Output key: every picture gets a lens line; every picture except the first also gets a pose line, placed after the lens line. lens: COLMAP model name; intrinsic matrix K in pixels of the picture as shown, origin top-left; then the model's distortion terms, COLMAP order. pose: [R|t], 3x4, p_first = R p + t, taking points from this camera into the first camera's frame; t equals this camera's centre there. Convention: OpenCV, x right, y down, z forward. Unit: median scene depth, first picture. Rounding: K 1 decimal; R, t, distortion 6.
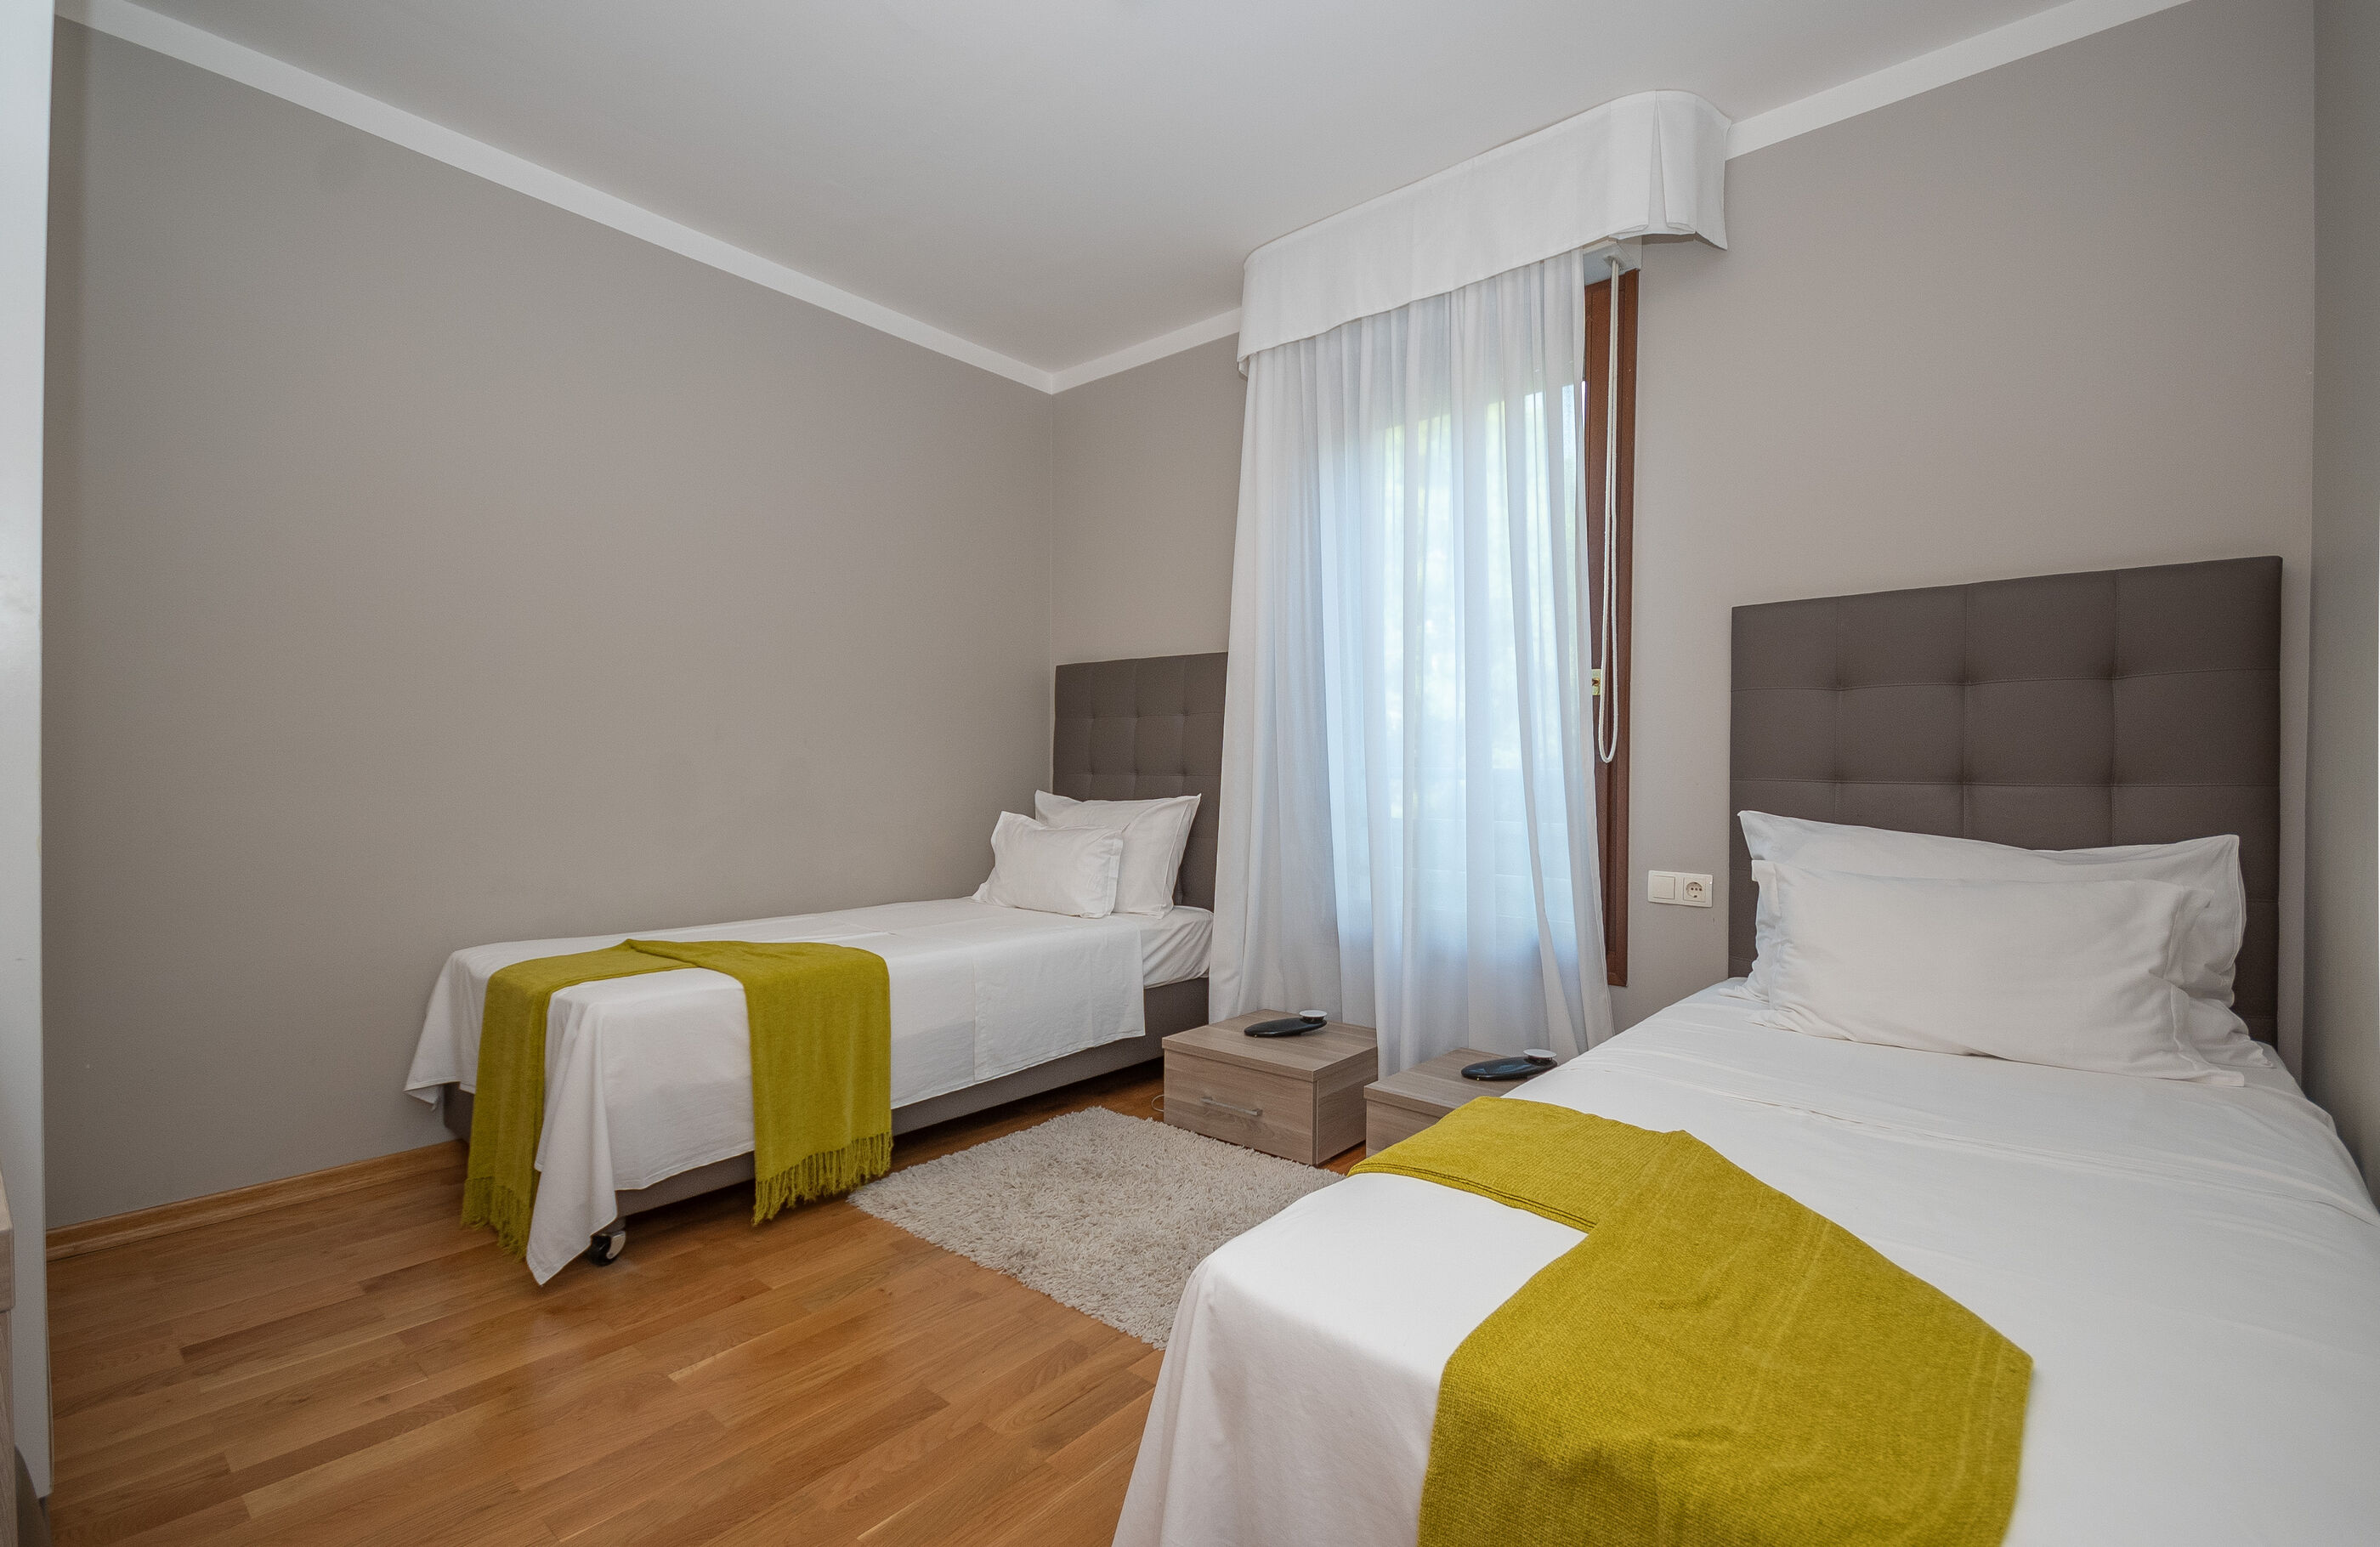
lens RADIAL K [[1032.7, 0, 1185.7], [0, 1032.7, 776.4], [0, 0, 1]] dist [0.000720, -0.000038]
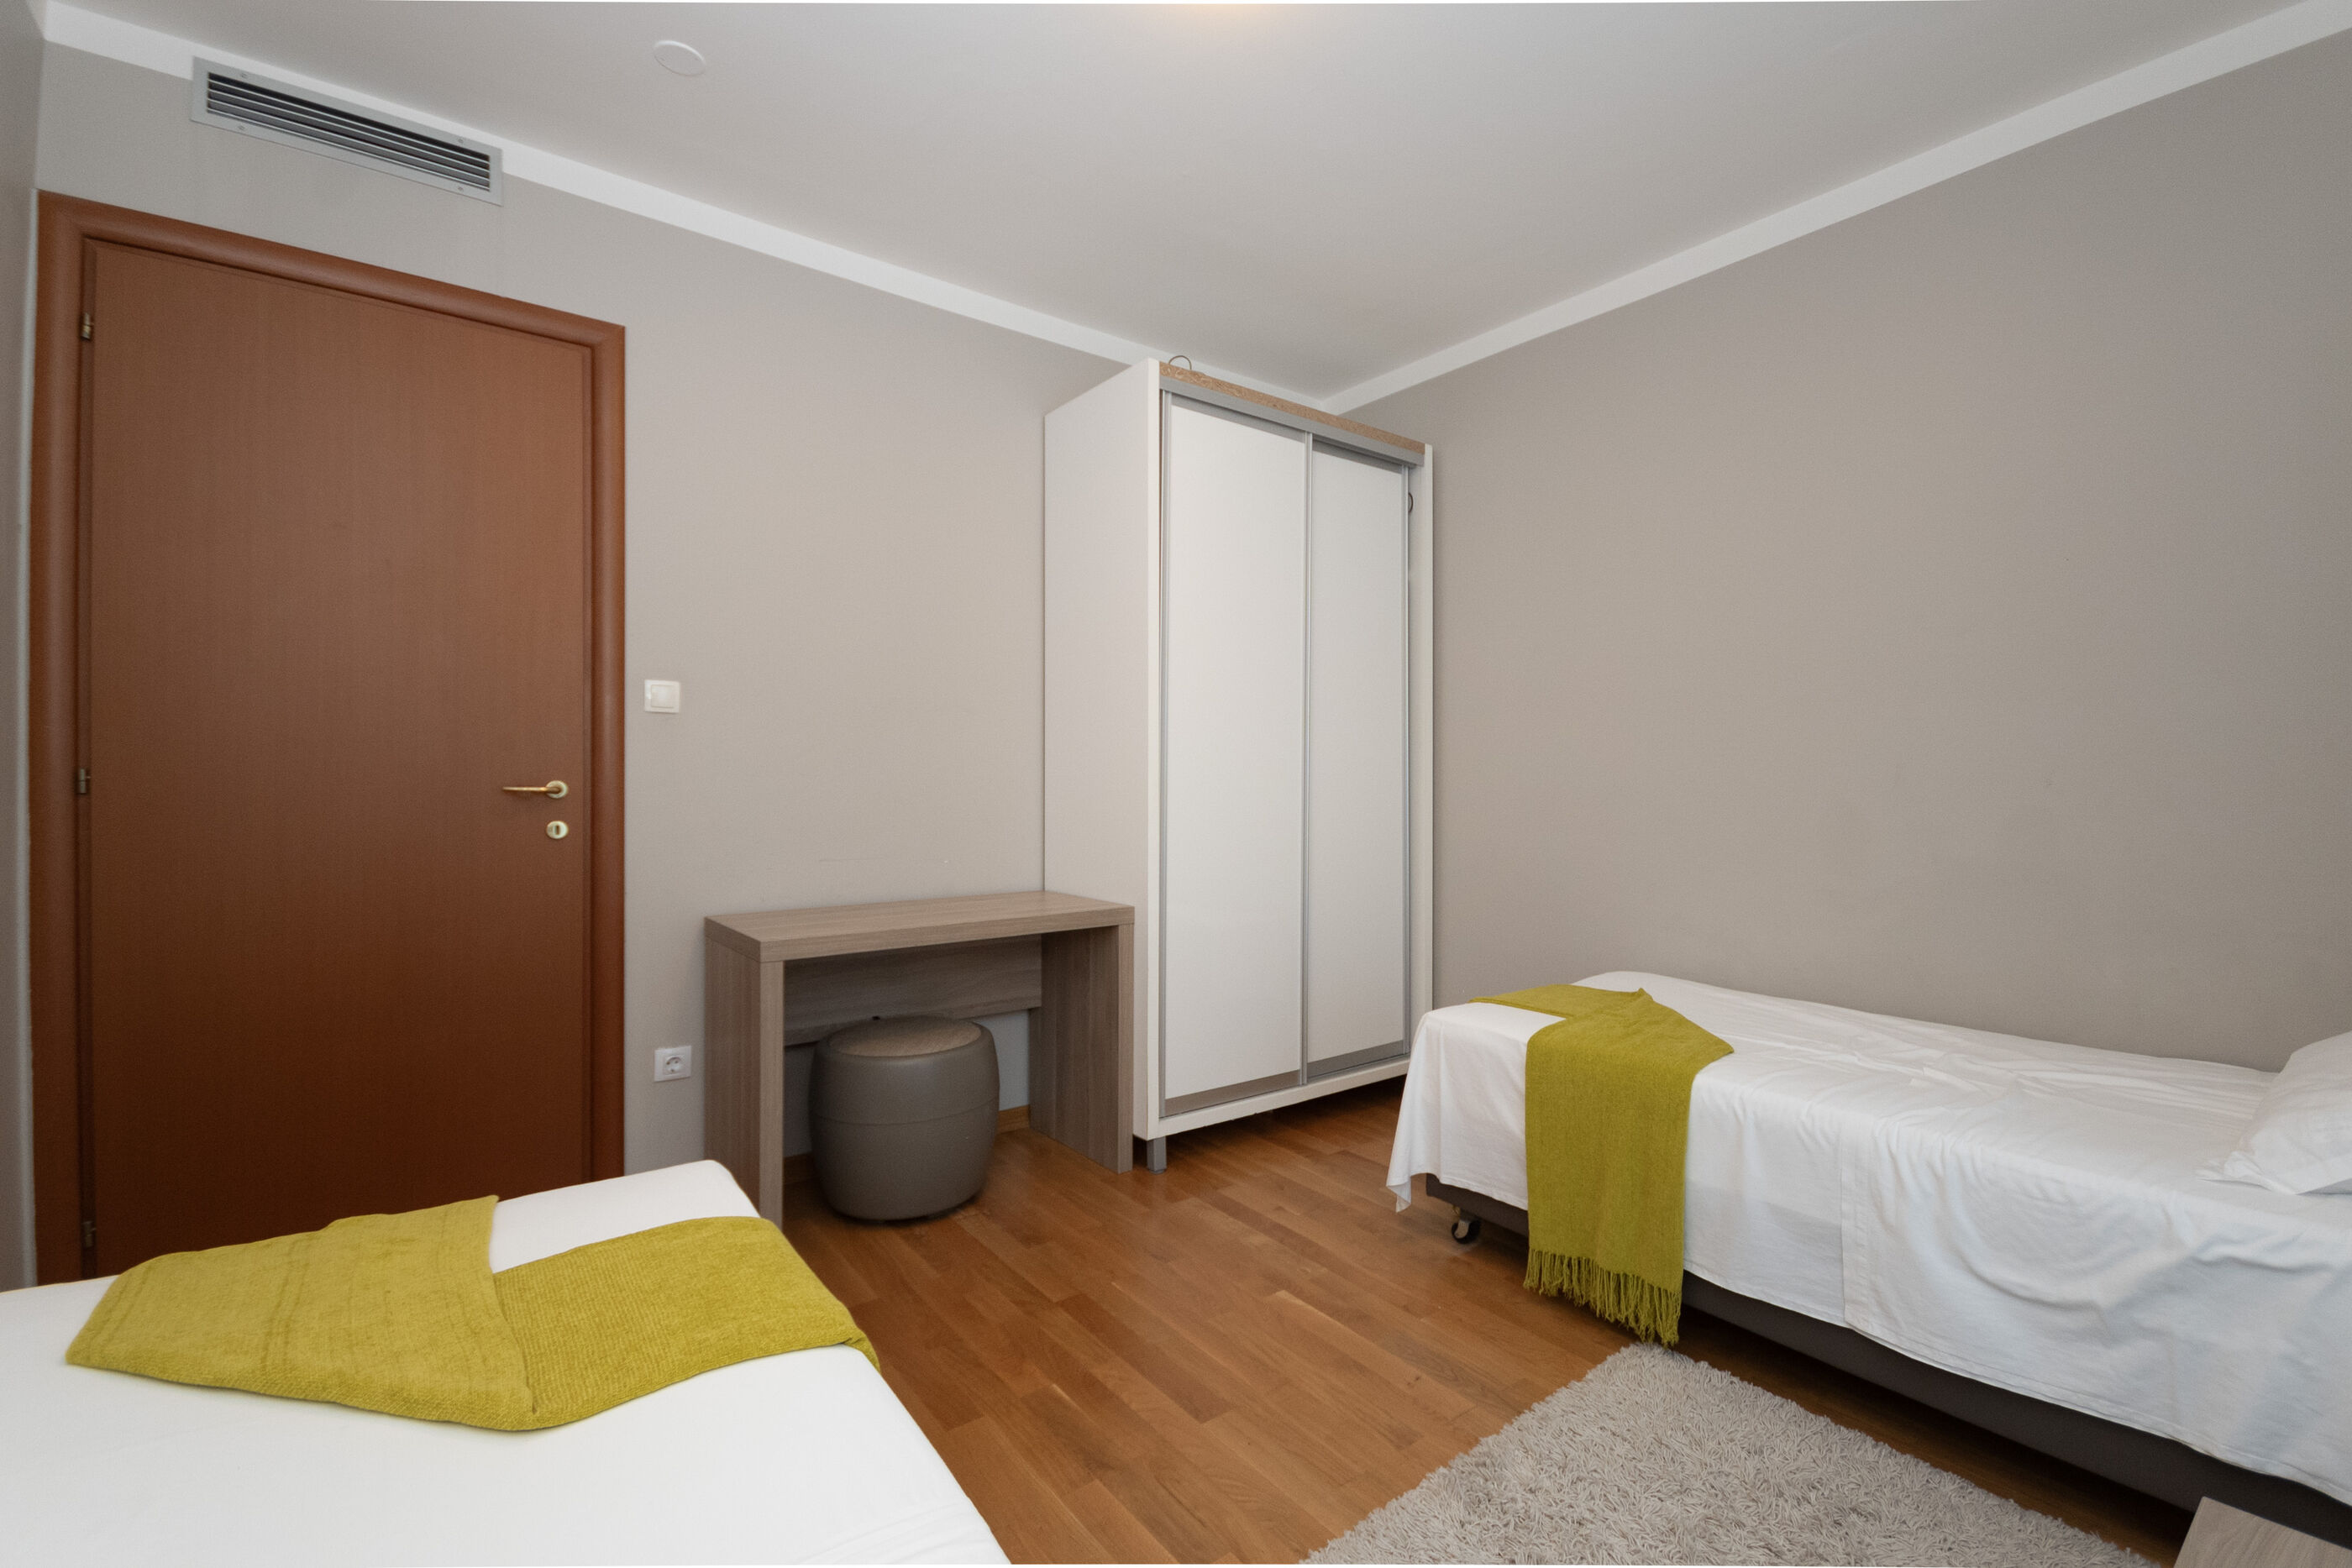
lens RADIAL K [[1027.7, 0, 1175.4], [0, 1027.7, 782.8], [0, 0, 1]] dist [0.010885, -0.004006]
pose [[-0.224660, -0.002503, -0.974434, 0.602787], [-0.003880, 0.999991, -0.001674, -0.038081], [0.974429, 0.003405, -0.224668, 0.893419]]
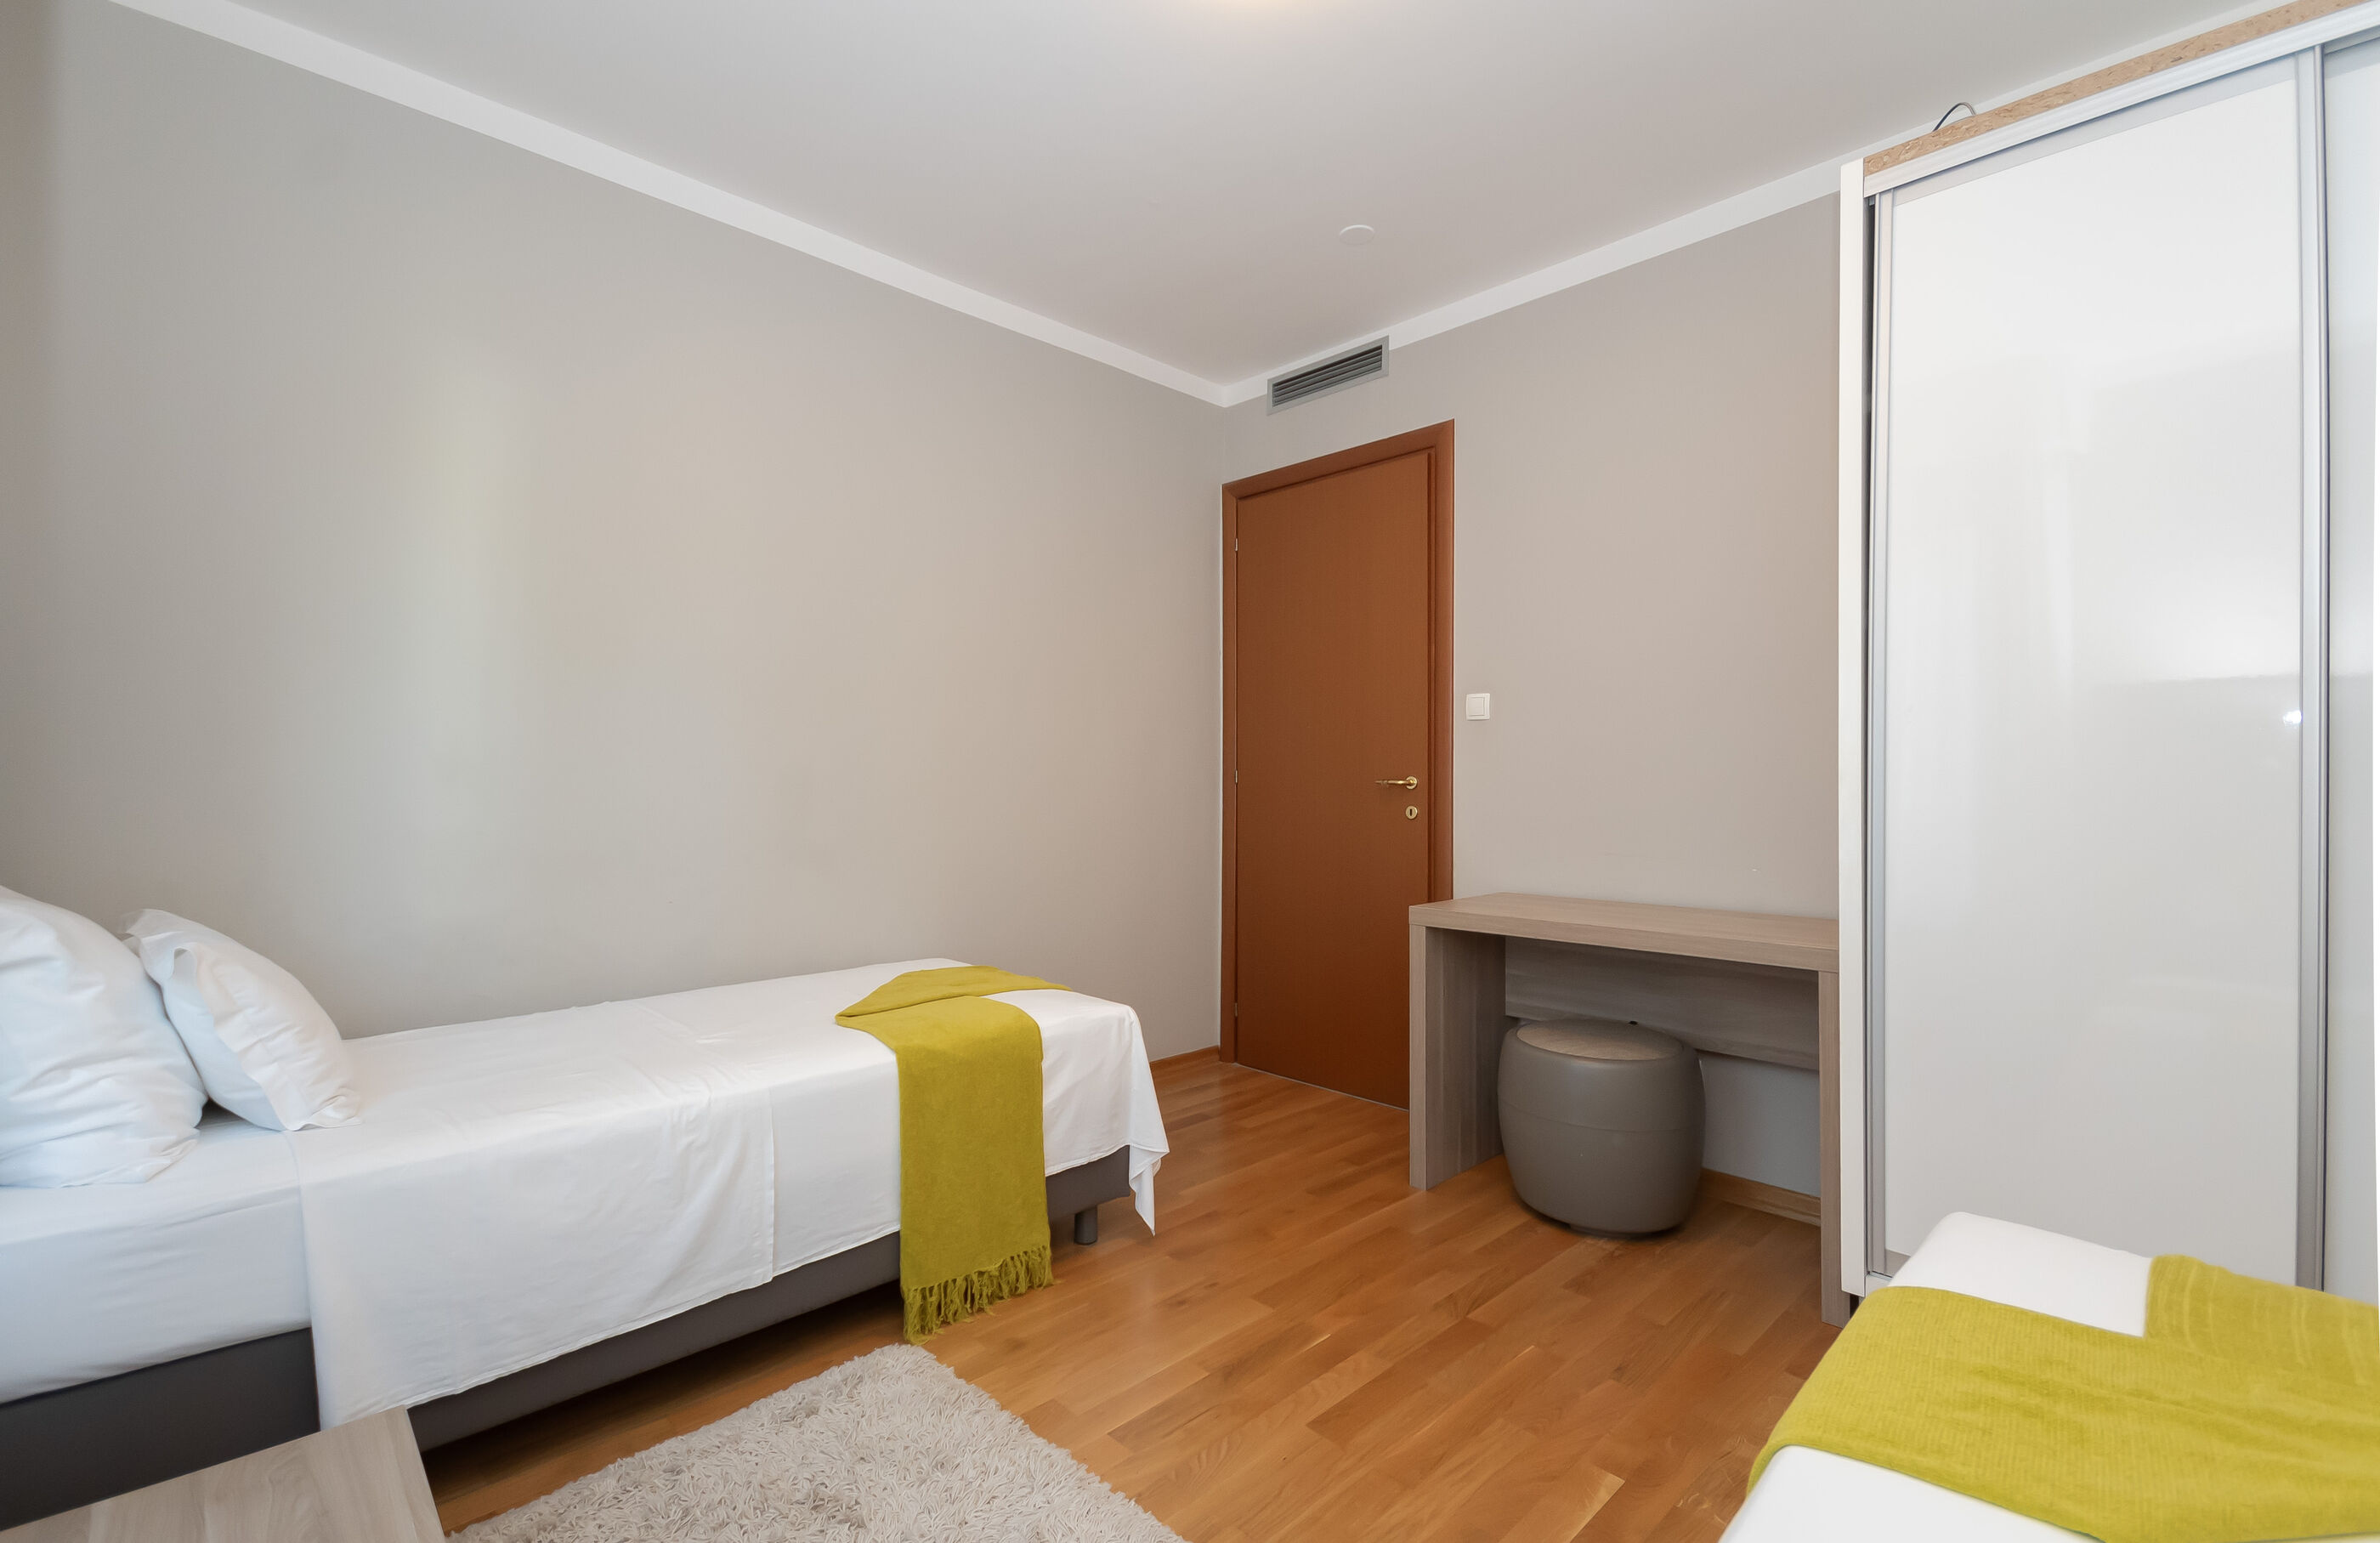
lens RADIAL K [[1032.8, 0, 1195.0], [0, 1032.8, 771.6], [0, 0, 1]] dist [0.000720, -0.000038]
pose [[-0.994095, -0.007208, 0.108272, -0.167263], [-0.007612, 0.999966, -0.003318, -0.038198], [-0.108244, -0.004123, -0.994116, 1.520332]]
